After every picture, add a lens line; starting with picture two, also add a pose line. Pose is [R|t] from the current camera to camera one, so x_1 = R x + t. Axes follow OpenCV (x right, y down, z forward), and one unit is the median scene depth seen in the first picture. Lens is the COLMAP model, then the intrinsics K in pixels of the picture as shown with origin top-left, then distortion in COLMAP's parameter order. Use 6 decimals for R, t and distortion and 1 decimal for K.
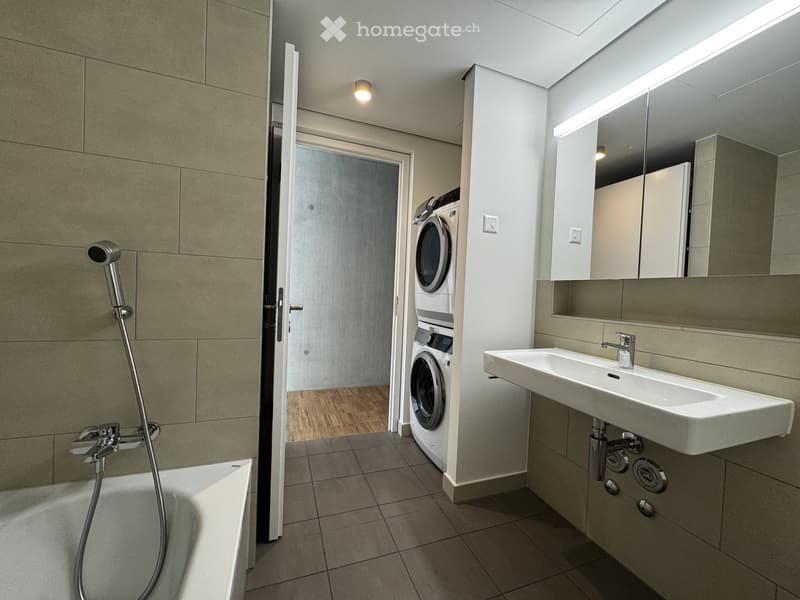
lens RADIAL K [[319.9, 0, 399.6], [0, 319.9, 299.4], [0, 0, 1]] dist [-0.001043, 0.000053]
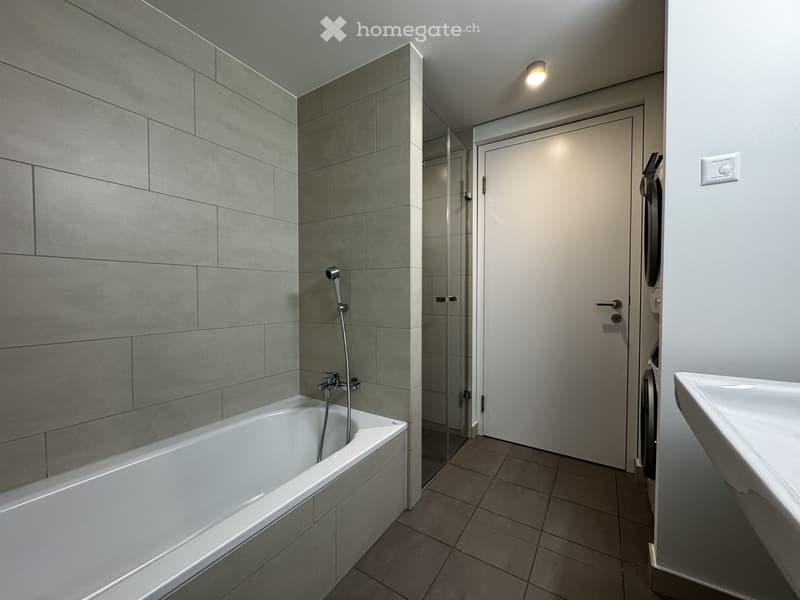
lens RADIAL K [[319.9, 0, 399.3], [0, 319.9, 299.1], [0, 0, 1]] dist [-0.001043, 0.000053]
pose [[0.596517, -0.023492, -0.802257, 0.638808], [0.008503, 0.999700, -0.022951, 0.034634], [0.802555, 0.006869, 0.596538, 0.232499]]
